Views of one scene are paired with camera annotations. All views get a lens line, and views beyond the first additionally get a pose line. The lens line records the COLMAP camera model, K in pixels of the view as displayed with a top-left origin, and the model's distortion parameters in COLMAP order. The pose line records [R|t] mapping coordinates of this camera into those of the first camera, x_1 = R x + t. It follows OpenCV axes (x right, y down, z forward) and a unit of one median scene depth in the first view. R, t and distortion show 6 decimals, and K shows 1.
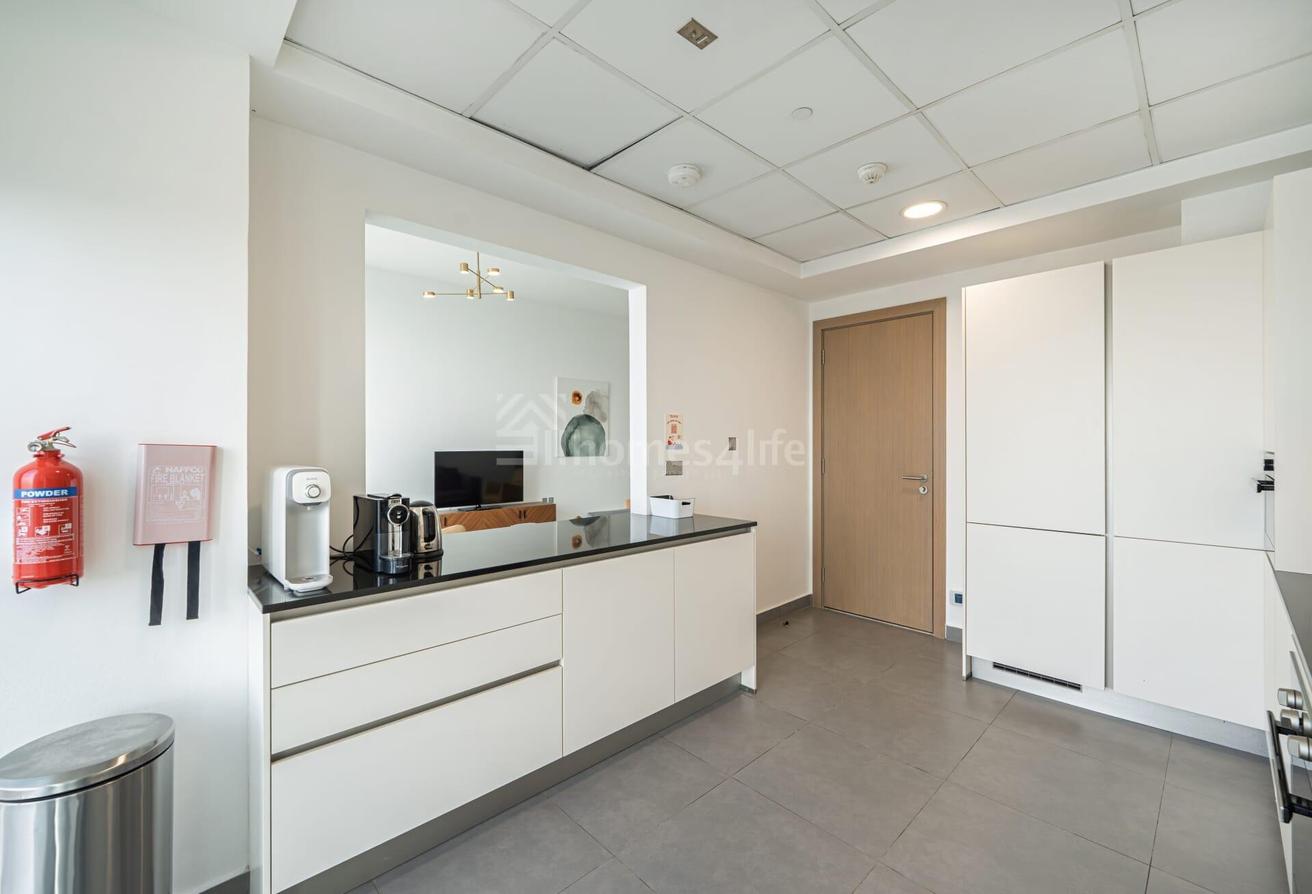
lens RADIAL K [[535.4, 0, 665.0], [0, 535.4, 445.7], [0, 0, 1]] dist [0.001468, -0.000466]
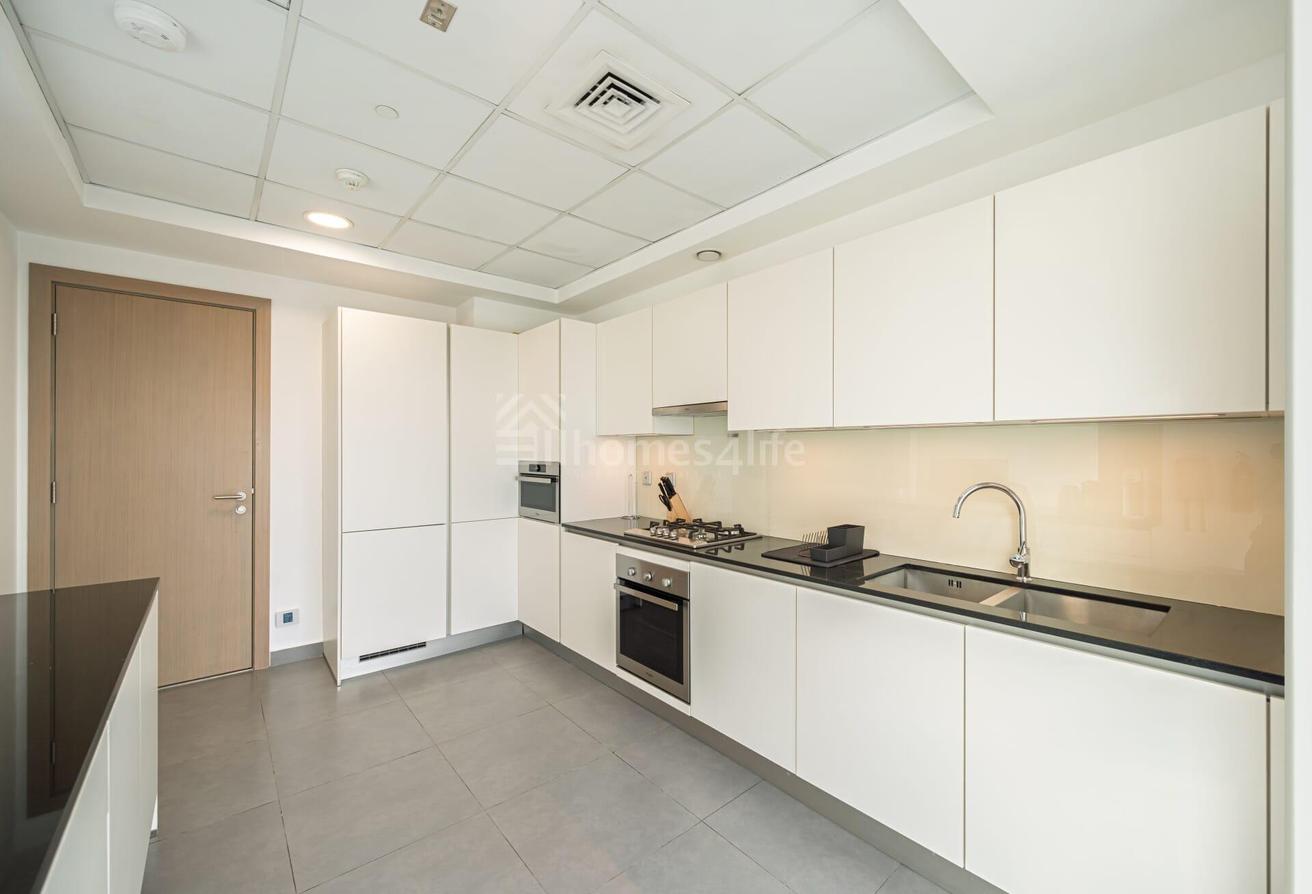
lens RADIAL K [[535.4, 0, 664.8], [0, 535.4, 446.4], [0, 0, 1]] dist [0.001468, -0.000466]
pose [[0.045461, 0.000160, 0.998966, -0.384688], [0.000244, 1.000000, -0.000171, -0.021504], [-0.998966, 0.000252, 0.045461, 0.279149]]
